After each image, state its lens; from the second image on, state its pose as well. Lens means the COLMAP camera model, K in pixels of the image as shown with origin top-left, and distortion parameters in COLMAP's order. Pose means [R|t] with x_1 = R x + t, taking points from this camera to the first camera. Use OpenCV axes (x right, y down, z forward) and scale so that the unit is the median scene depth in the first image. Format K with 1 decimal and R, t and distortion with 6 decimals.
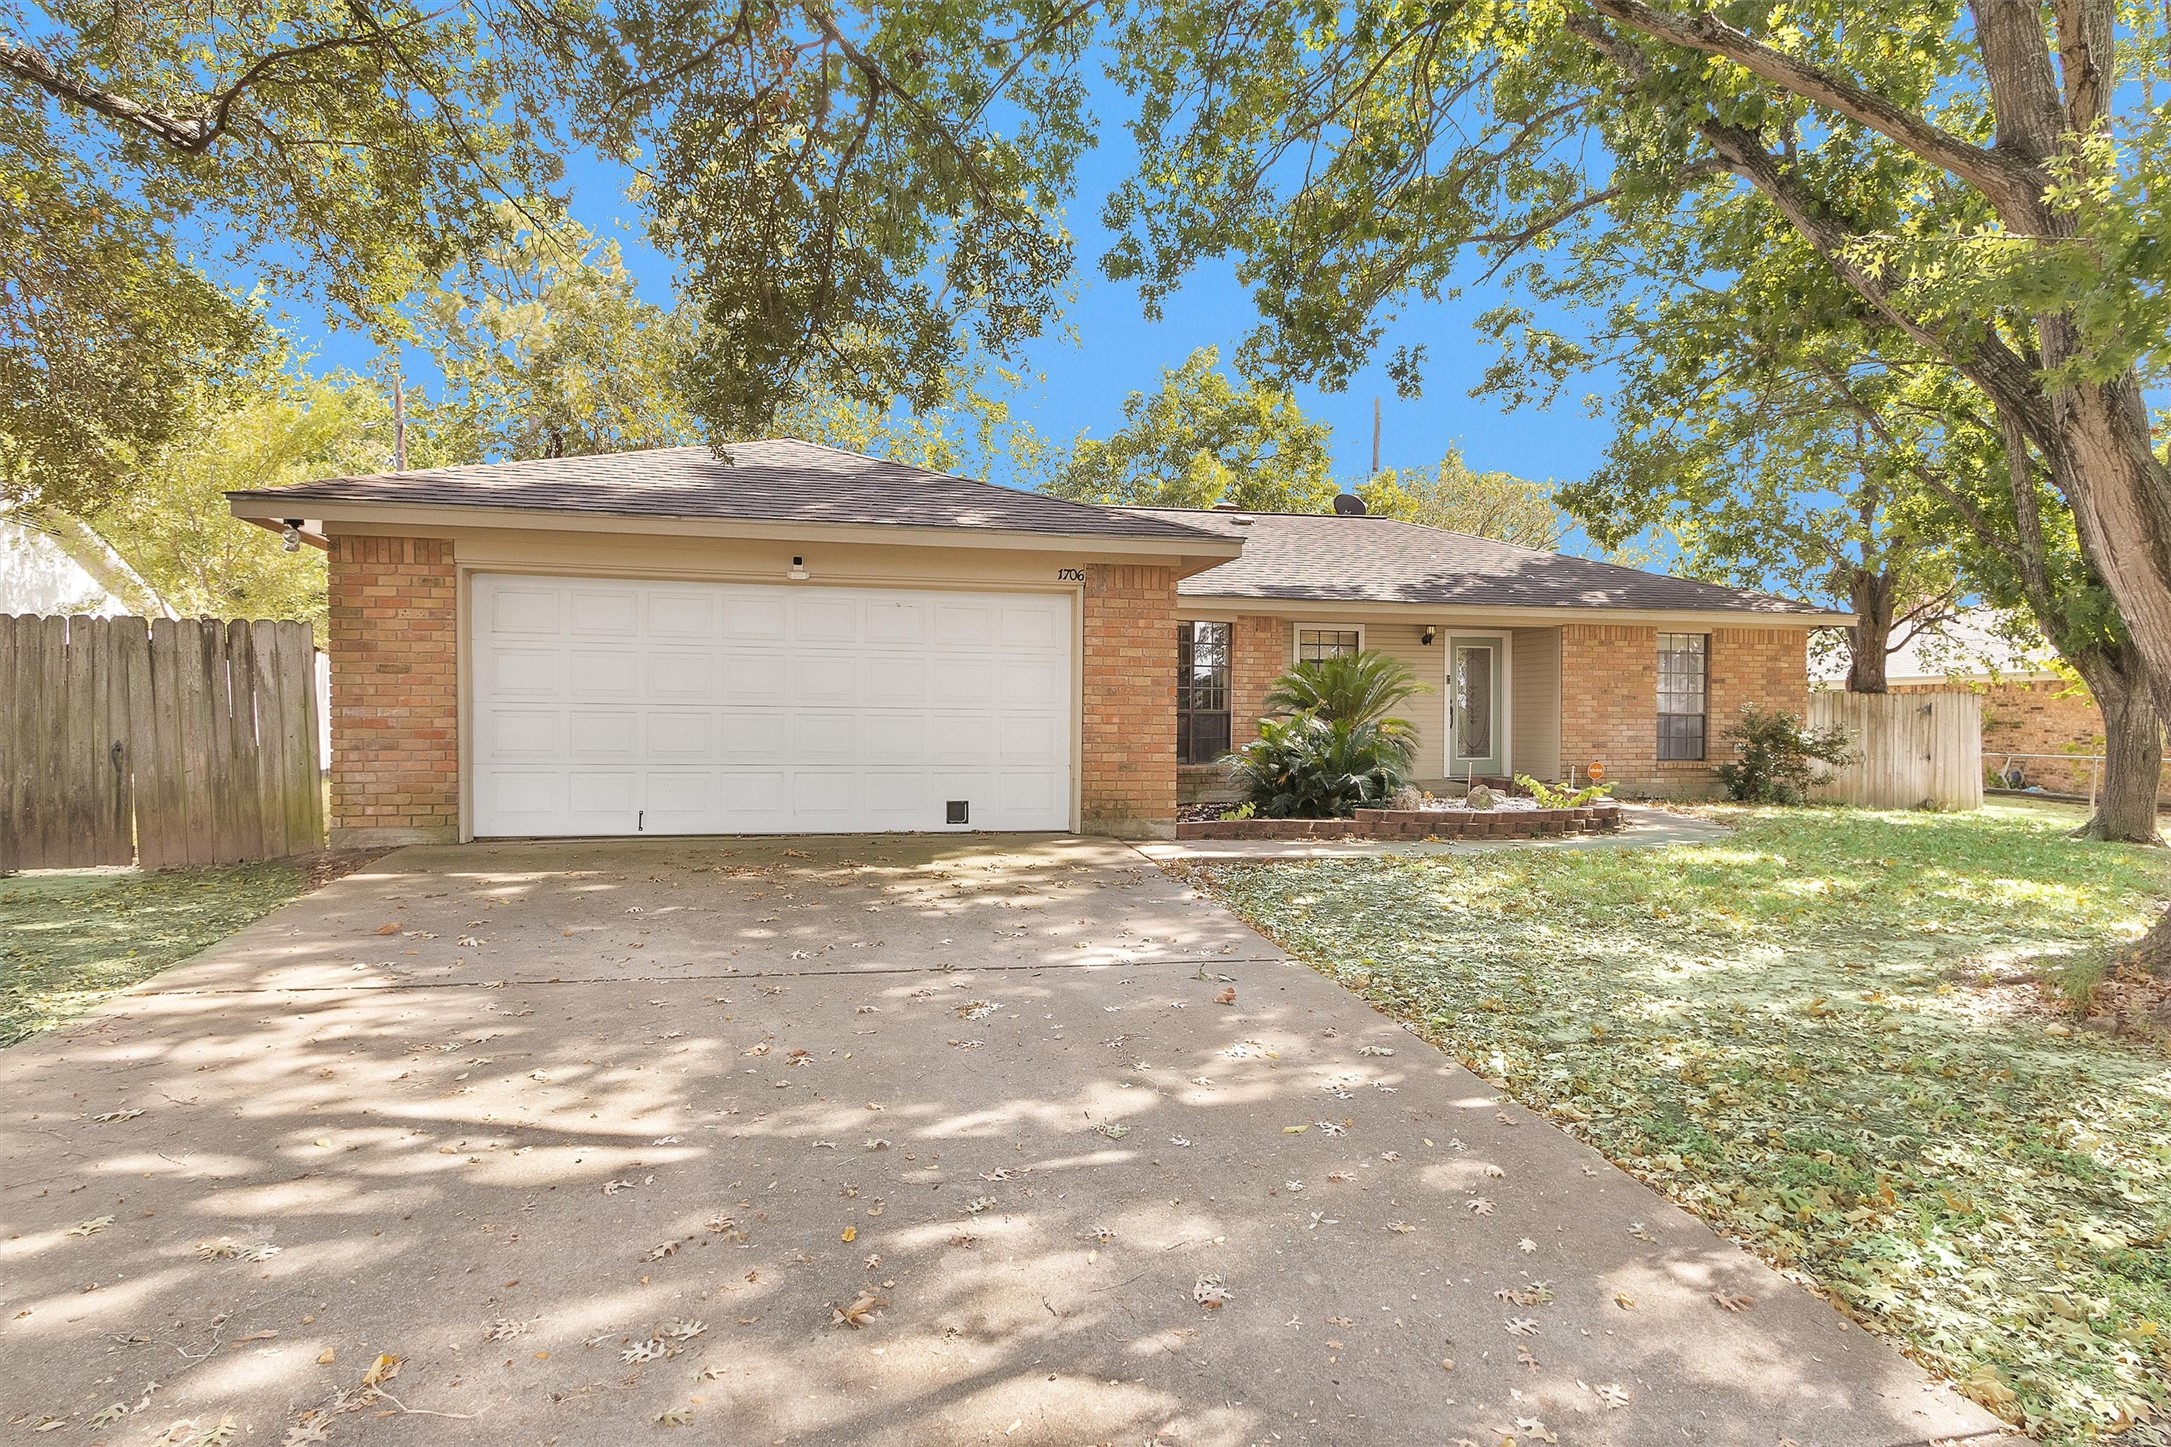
lens RADIAL K [[1031.9, 0, 1073.2], [0, 1031.9, 701.5], [0, 0, 1]] dist [0.005653, 0.000617]
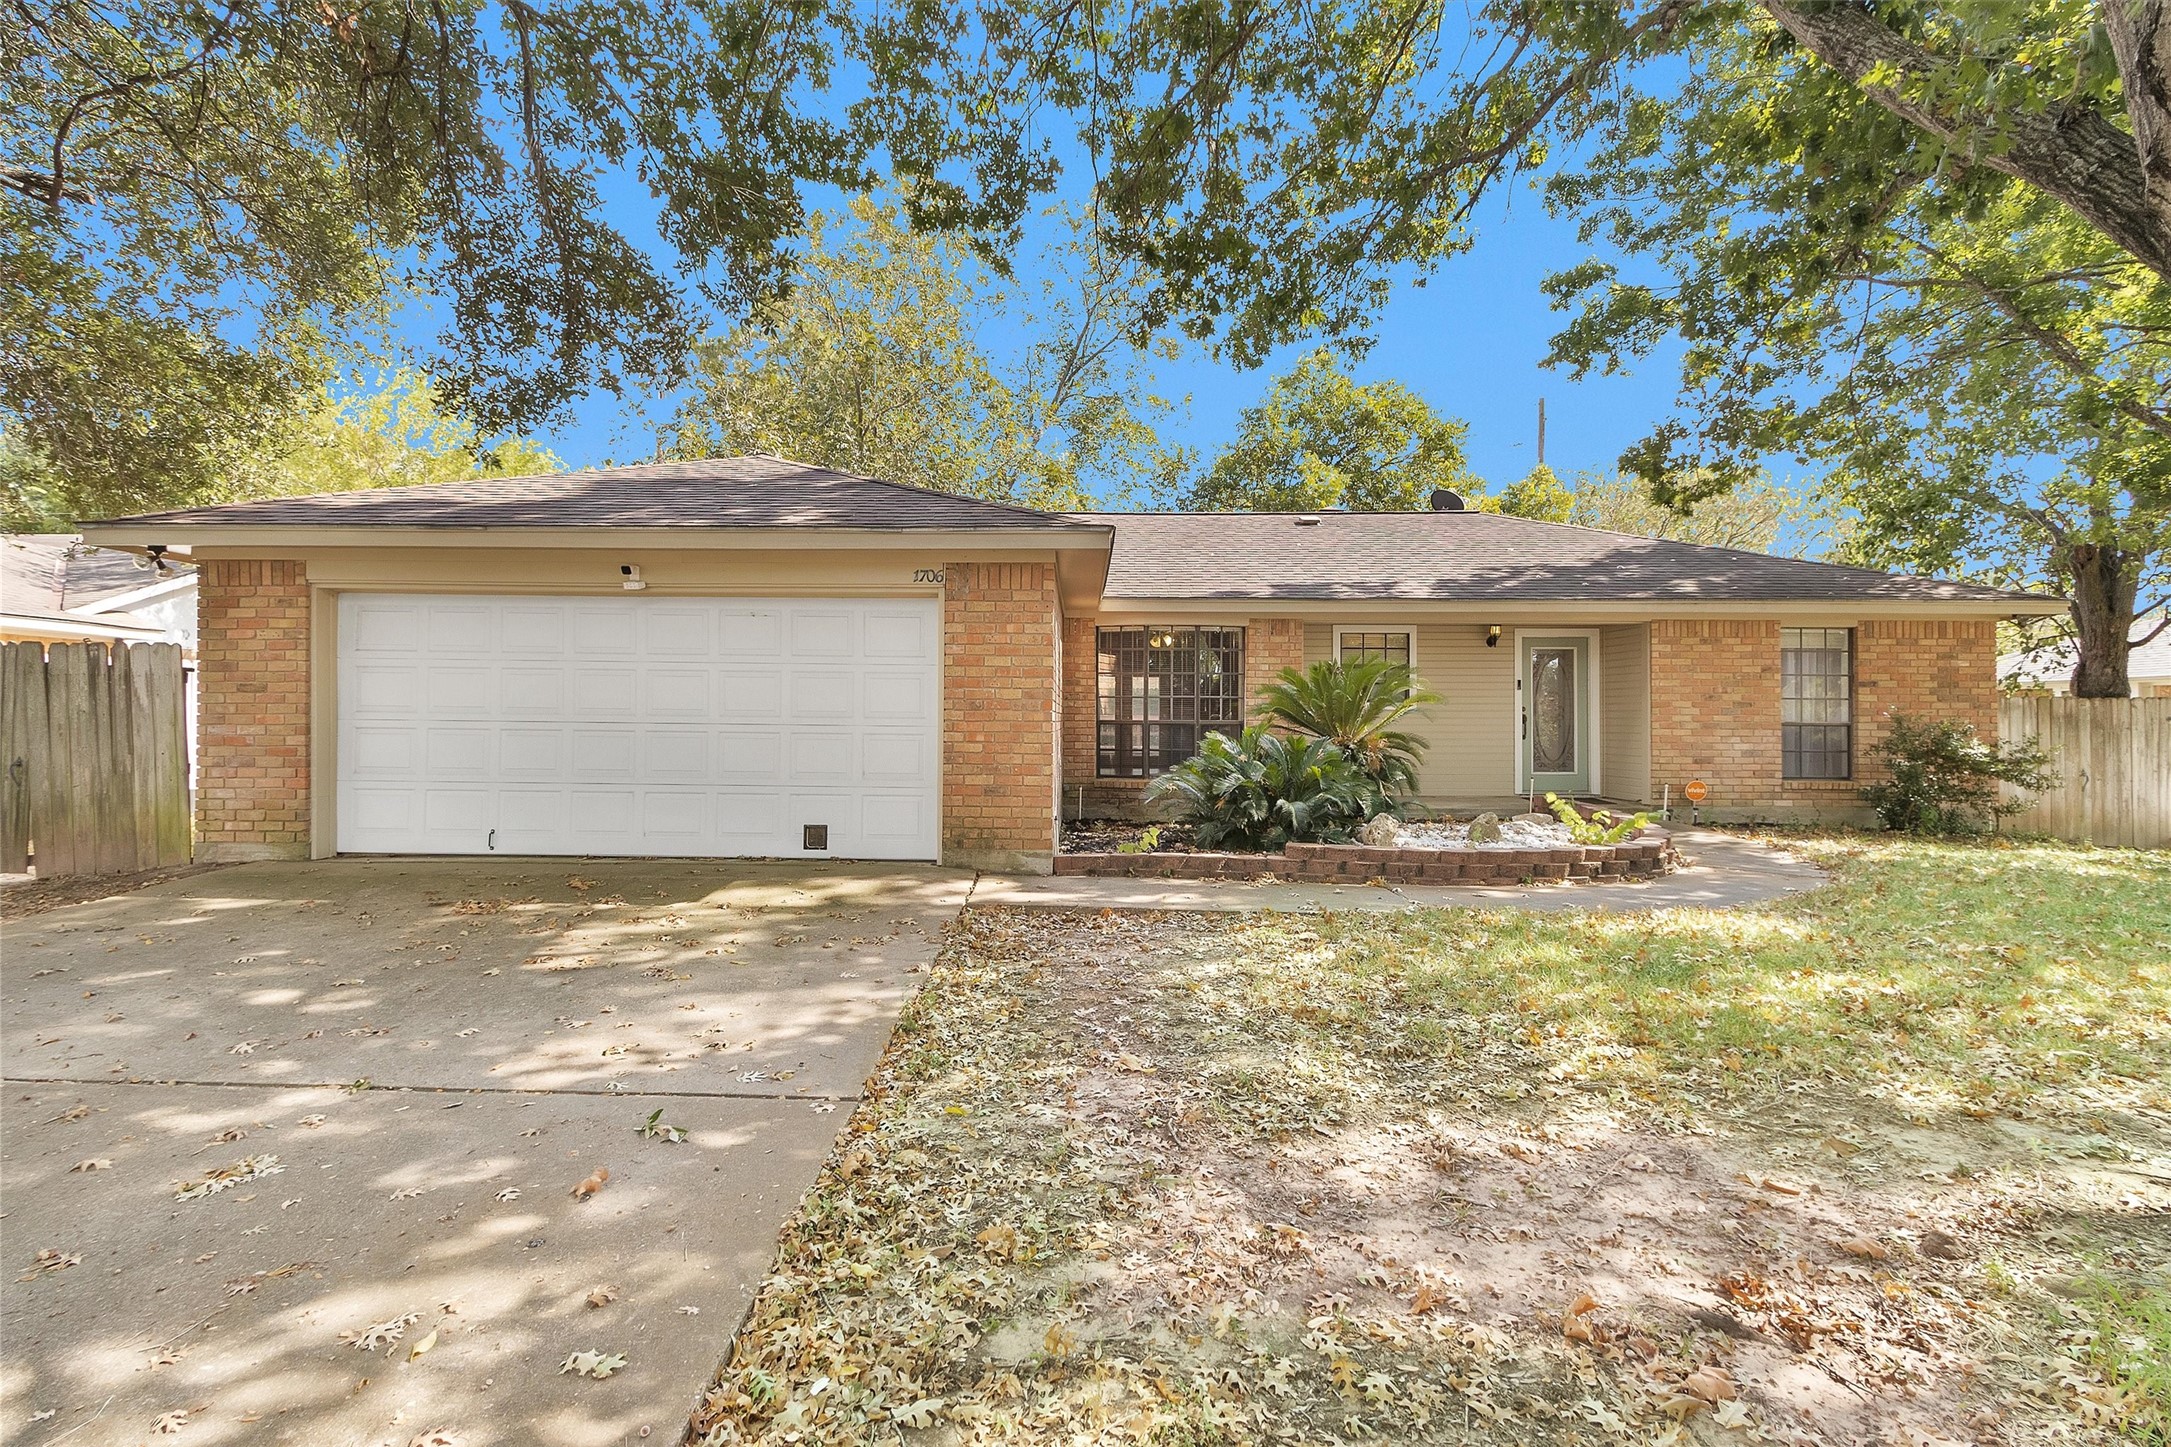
lens RADIAL K [[917.3, 0, 1085.1], [0, 917.3, 689.6], [0, 0, 1]] dist [0.001115, -0.000246]
pose [[0.975446, -0.006849, -0.220131, 0.222501], [0.003616, 0.999880, -0.015086, -0.008410], [0.220208, 0.013920, 0.975354, 0.184769]]
